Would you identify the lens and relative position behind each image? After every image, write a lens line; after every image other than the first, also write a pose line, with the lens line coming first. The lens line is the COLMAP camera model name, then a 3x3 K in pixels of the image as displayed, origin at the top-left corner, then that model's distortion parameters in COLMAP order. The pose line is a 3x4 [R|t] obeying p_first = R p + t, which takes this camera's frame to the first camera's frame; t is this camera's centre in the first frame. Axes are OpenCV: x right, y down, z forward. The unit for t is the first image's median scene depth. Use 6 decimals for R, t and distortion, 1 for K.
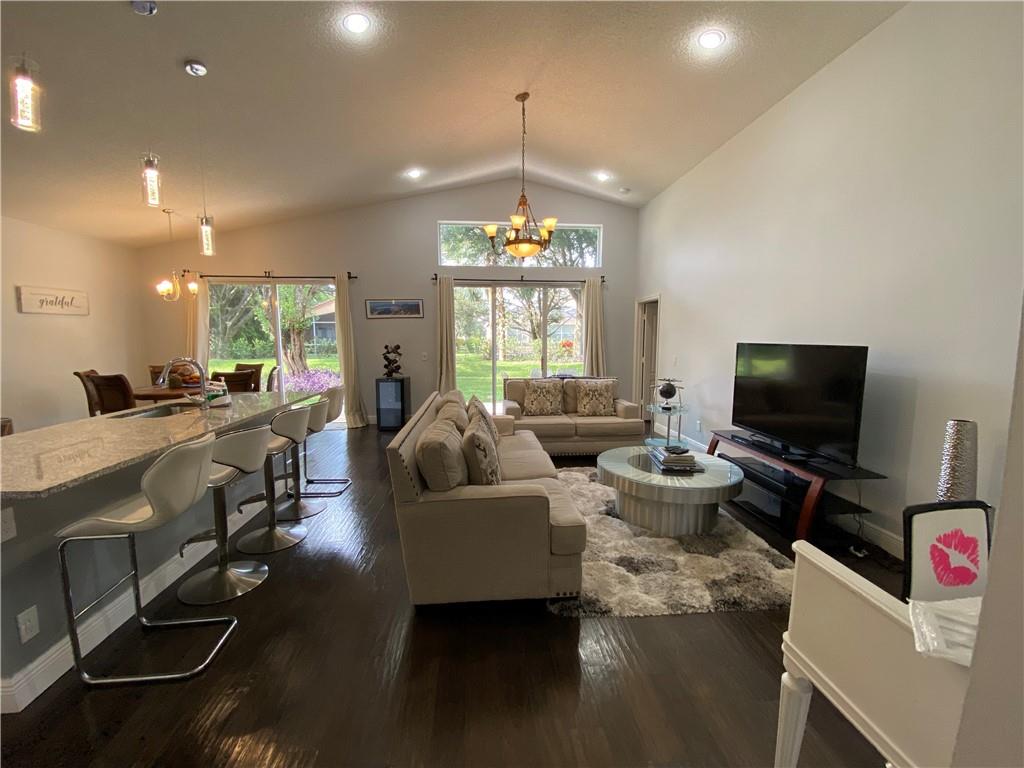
lens RADIAL K [[413.0, 0, 509.2], [0, 413.0, 384.1], [0, 0, 1]] dist [0.013613, -0.014802]
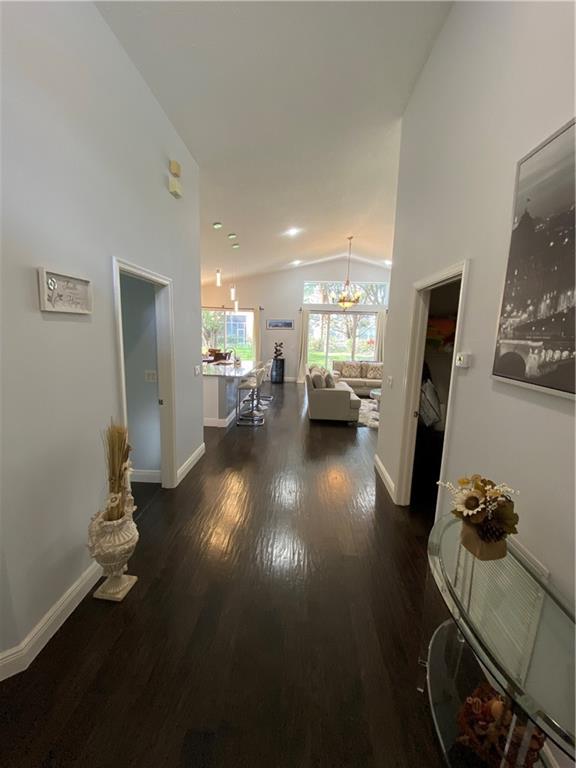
lens RADIAL K [[309.8, 0, 288.2], [0, 309.8, 386.6], [0, 0, 1]] dist [0.013613, -0.014802]
pose [[0.991024, 0.056152, -0.121318, -0.050807], [-0.049278, 0.997044, 0.058941, 0.044892], [0.124269, -0.052434, 0.990862, -0.755151]]
